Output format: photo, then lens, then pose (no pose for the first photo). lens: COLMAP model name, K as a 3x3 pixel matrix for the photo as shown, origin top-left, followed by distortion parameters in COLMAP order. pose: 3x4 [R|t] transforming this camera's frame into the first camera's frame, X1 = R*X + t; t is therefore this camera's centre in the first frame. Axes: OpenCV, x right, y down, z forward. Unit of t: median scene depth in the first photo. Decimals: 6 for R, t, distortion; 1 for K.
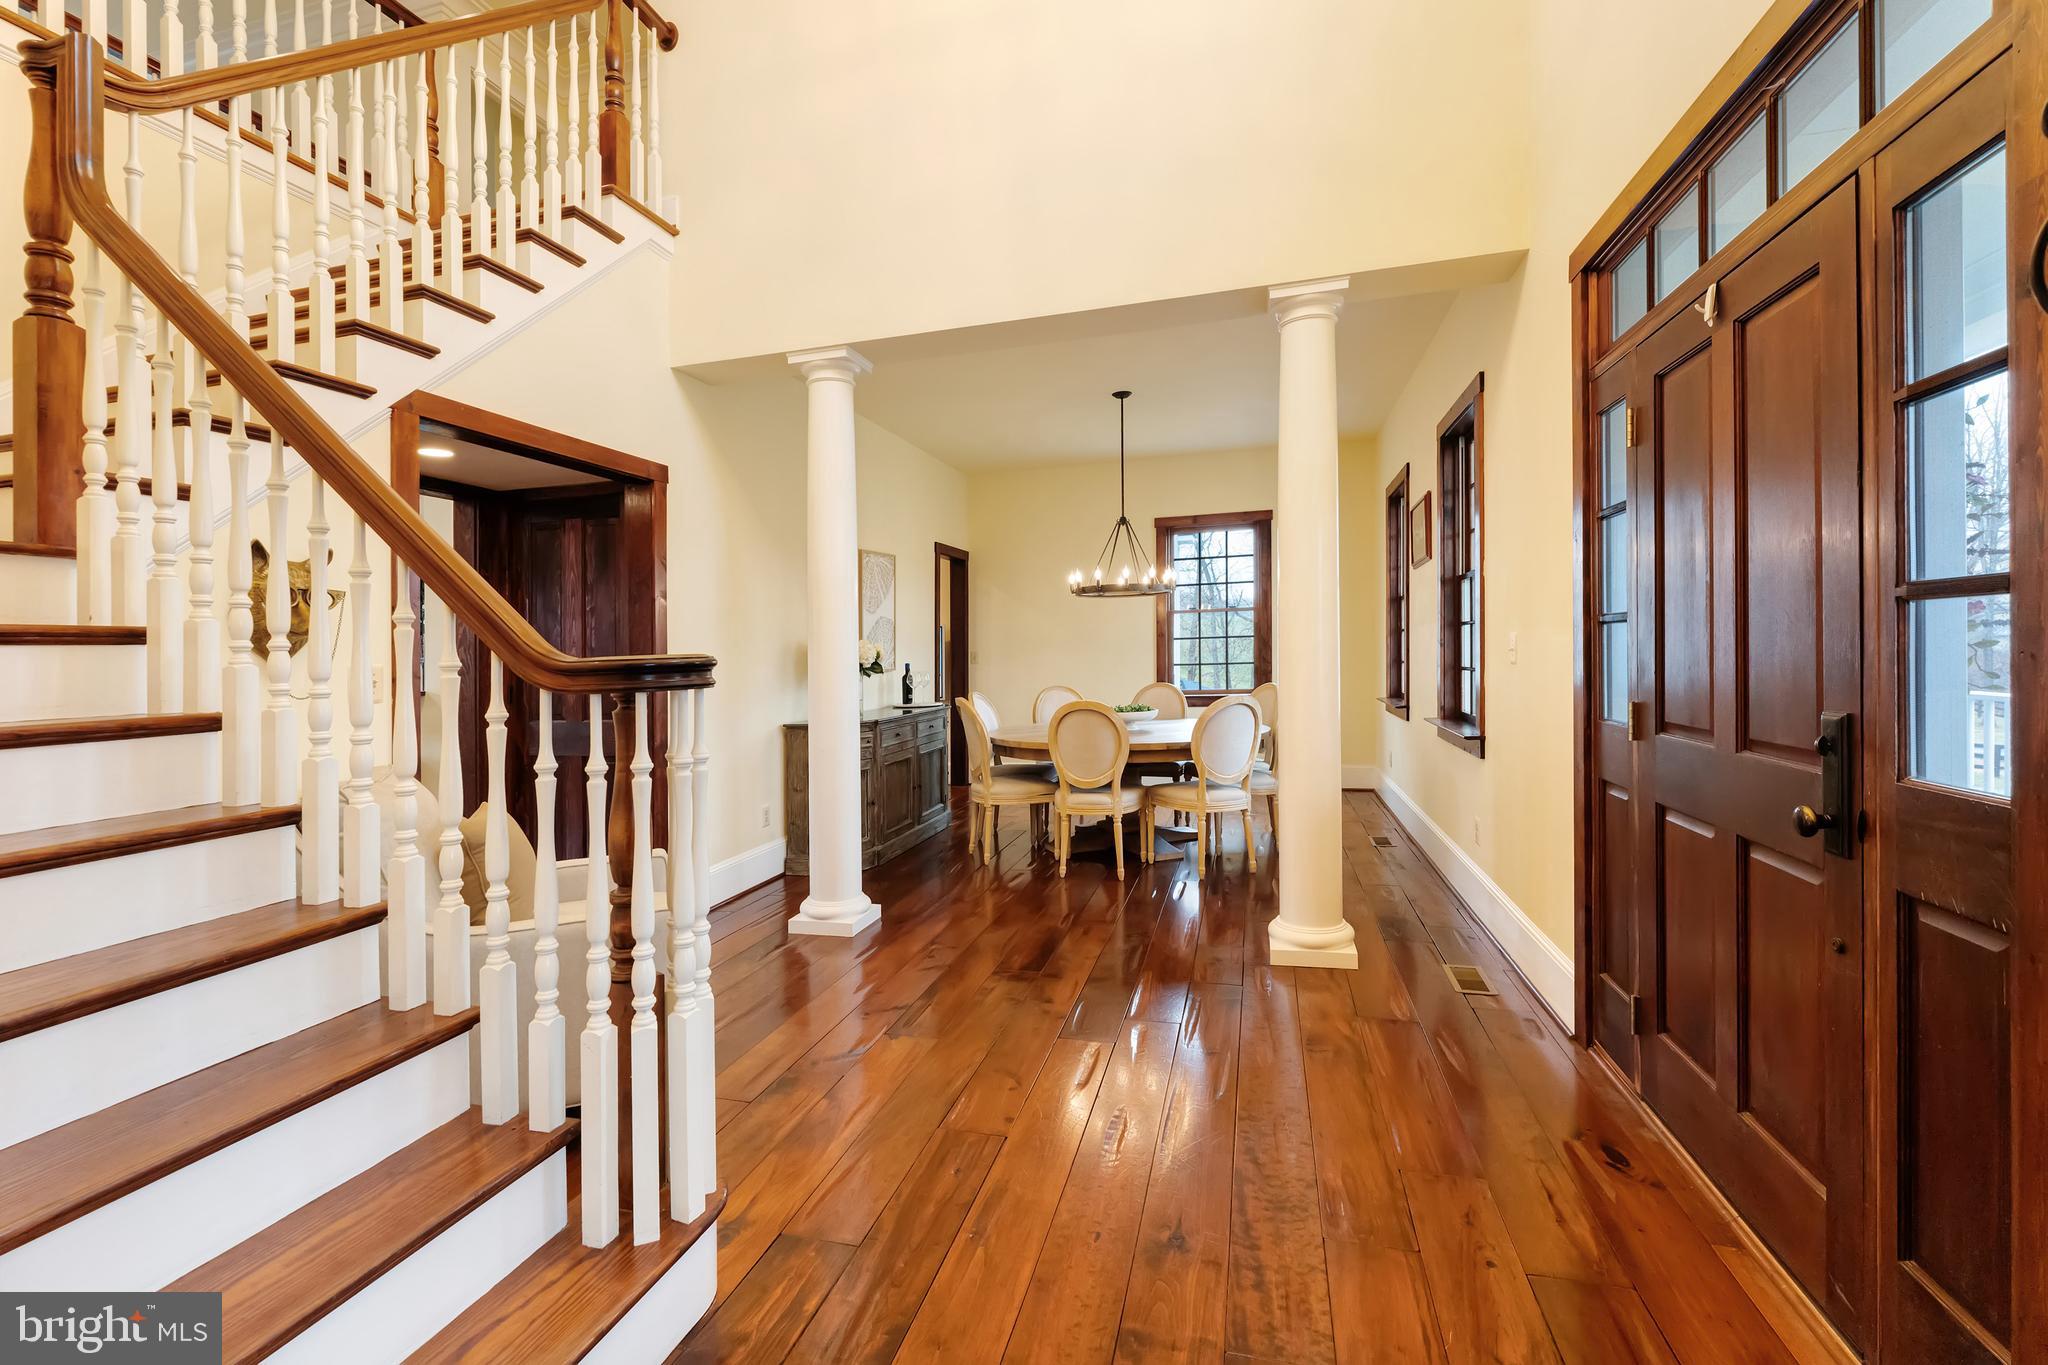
lens RADIAL K [[904.5, 0, 1023.5], [0, 904.5, 641.5], [0, 0, 1]] dist [0.002533, -0.001143]
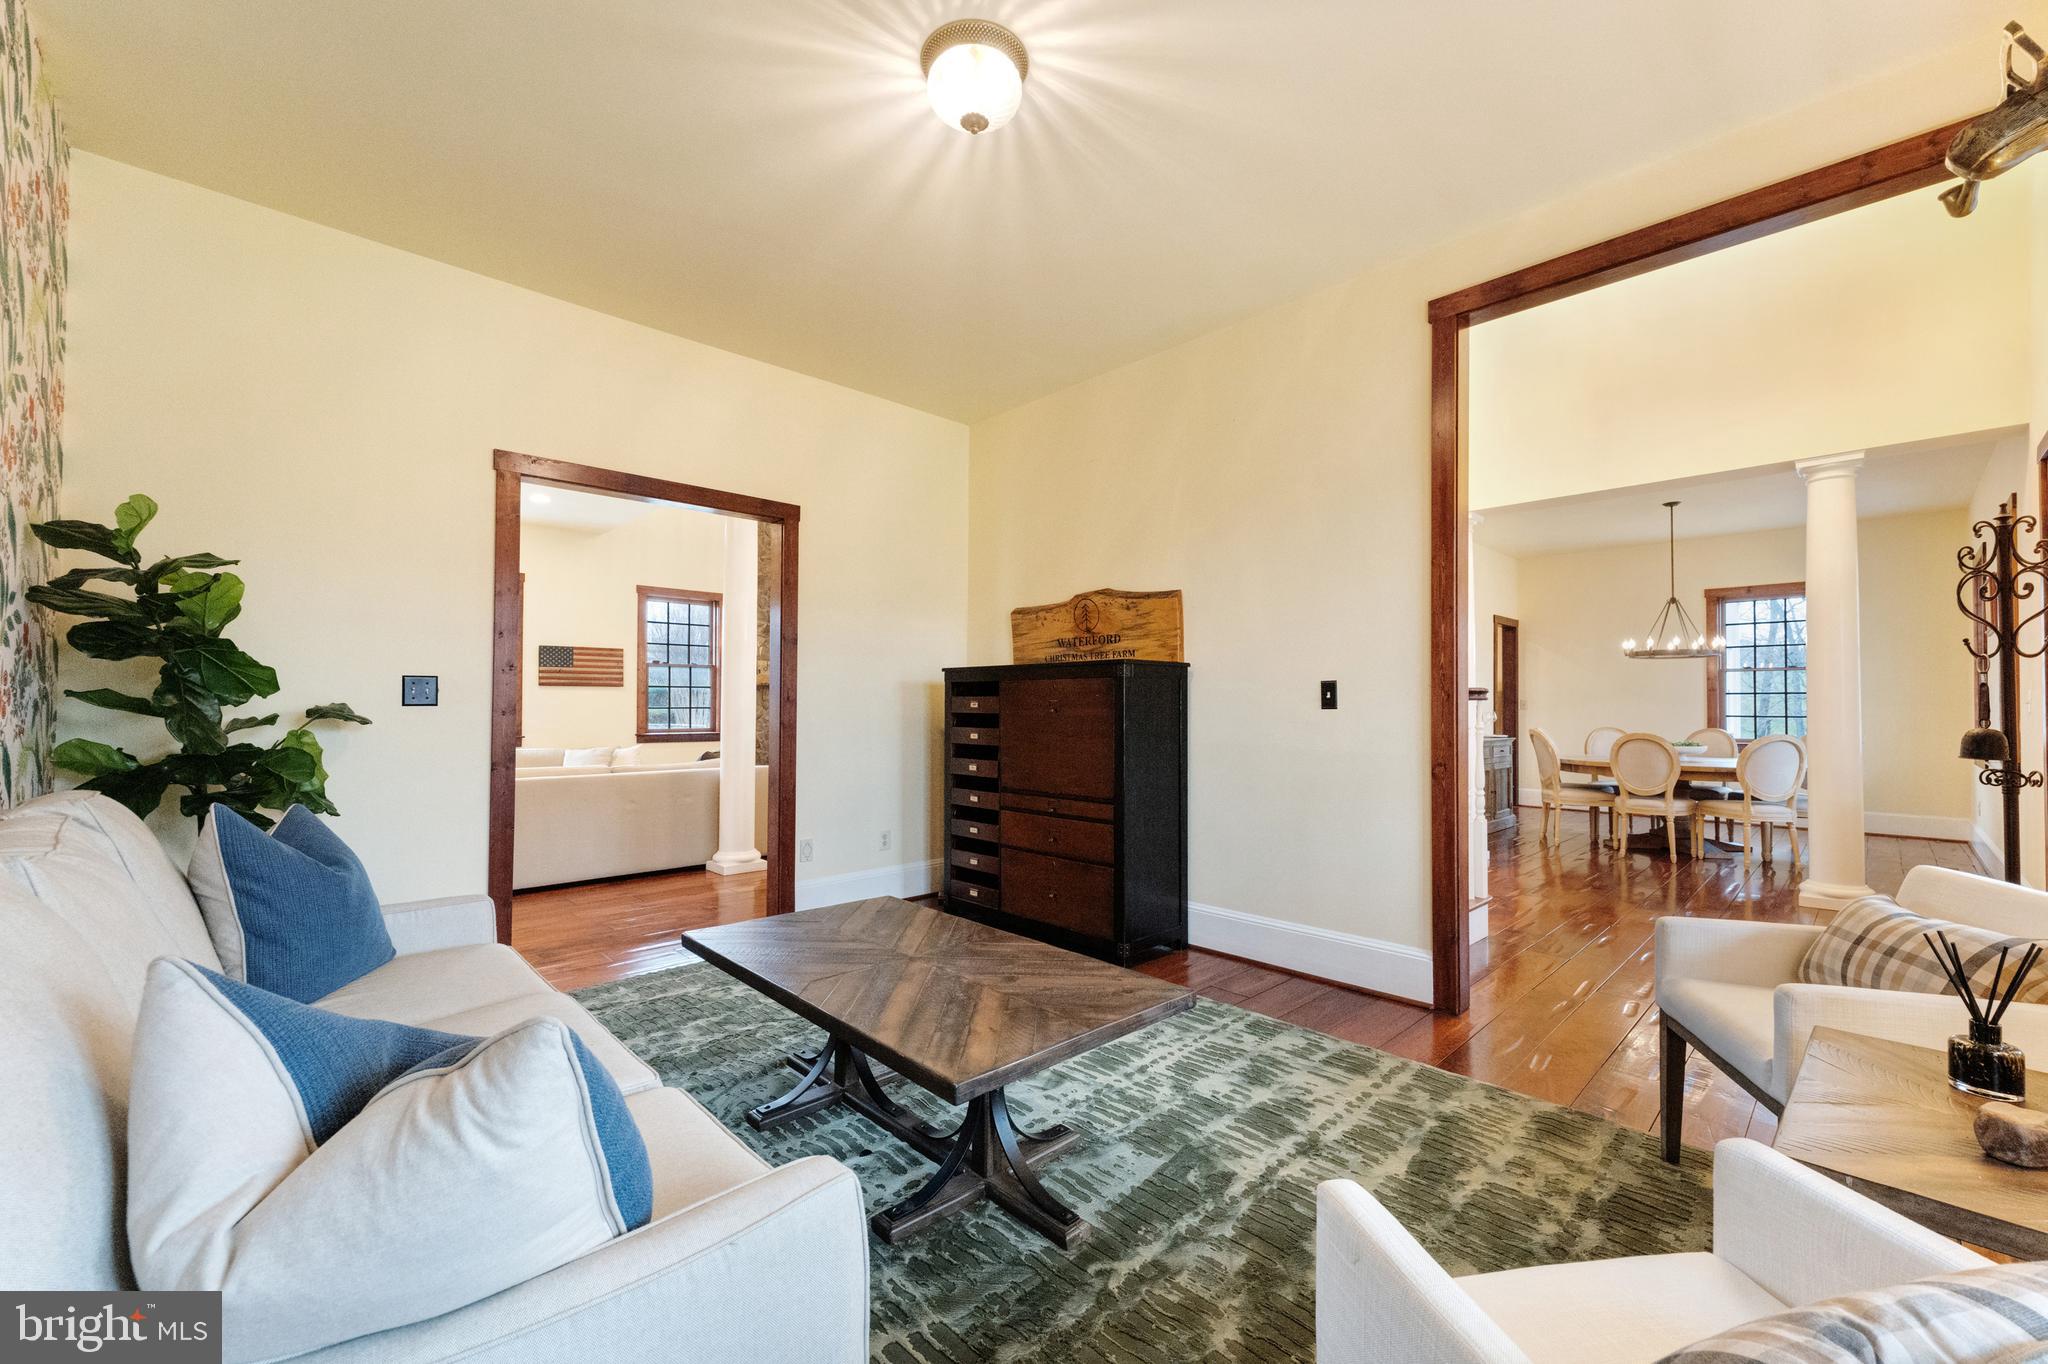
lens RADIAL K [[841.3, 0, 1023.3], [0, 841.3, 663.9], [0, 0, 1]] dist [0.000235, -0.000090]
pose [[0.857948, 0.001389, -0.513735, -0.069833], [-0.019508, 0.999363, -0.029877, 0.012219], [0.513366, 0.035655, 0.857429, -0.514740]]
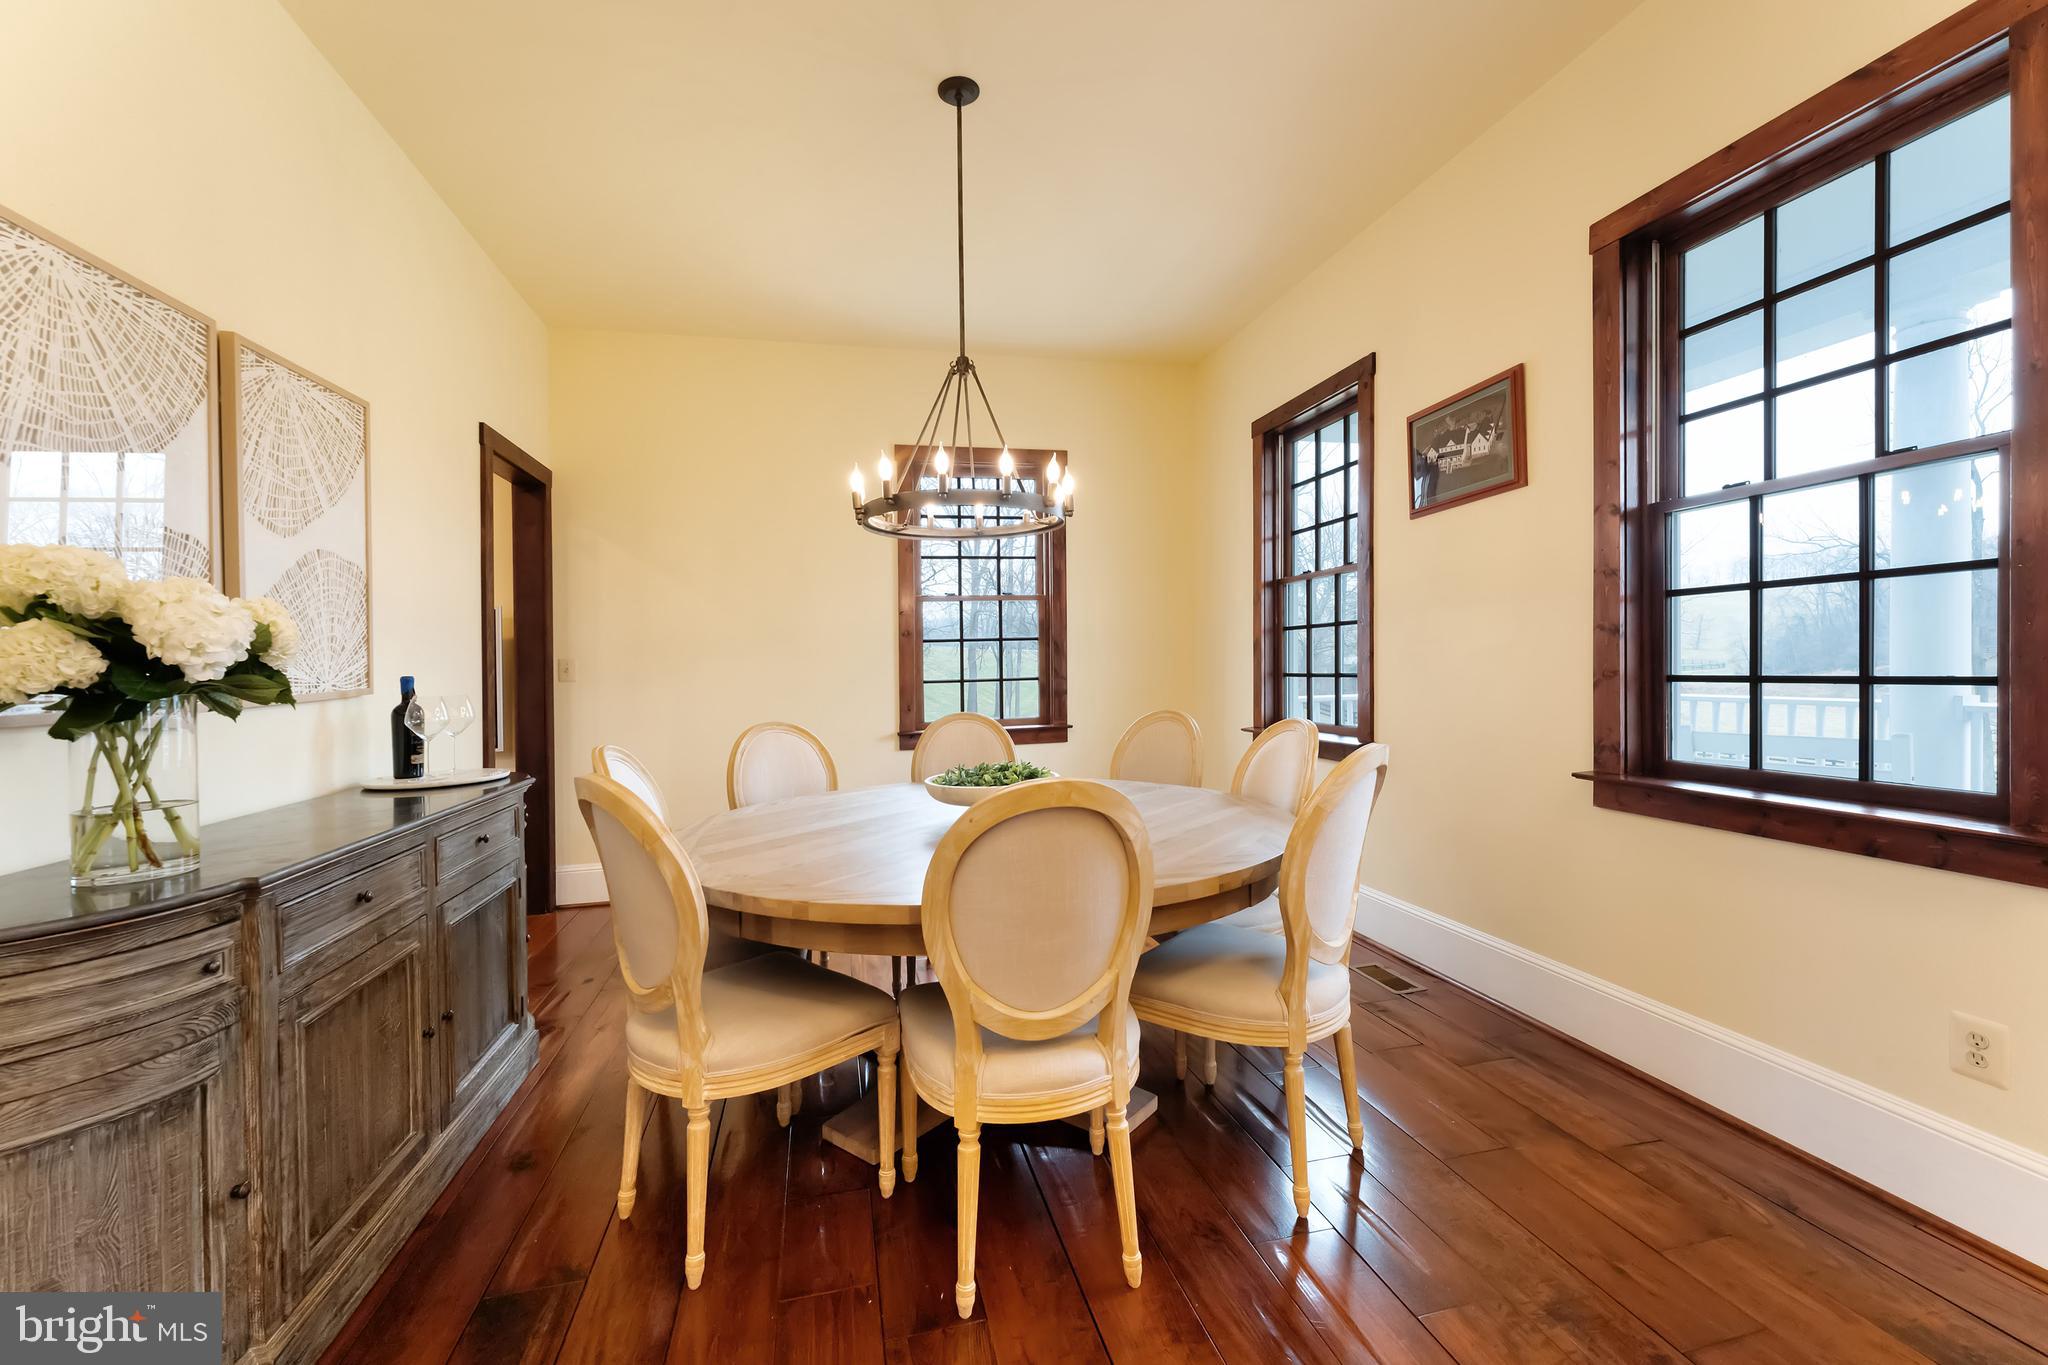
lens RADIAL K [[841.3, 0, 993.4], [0, 841.3, 680.0], [0, 0, 1]] dist [0.000235, -0.000090]
pose [[0.894847, -0.004241, 0.446353, -0.068395], [-0.001821, 0.999912, 0.013152, 0.022048], [-0.446369, -0.012582, 0.894760, 0.603670]]
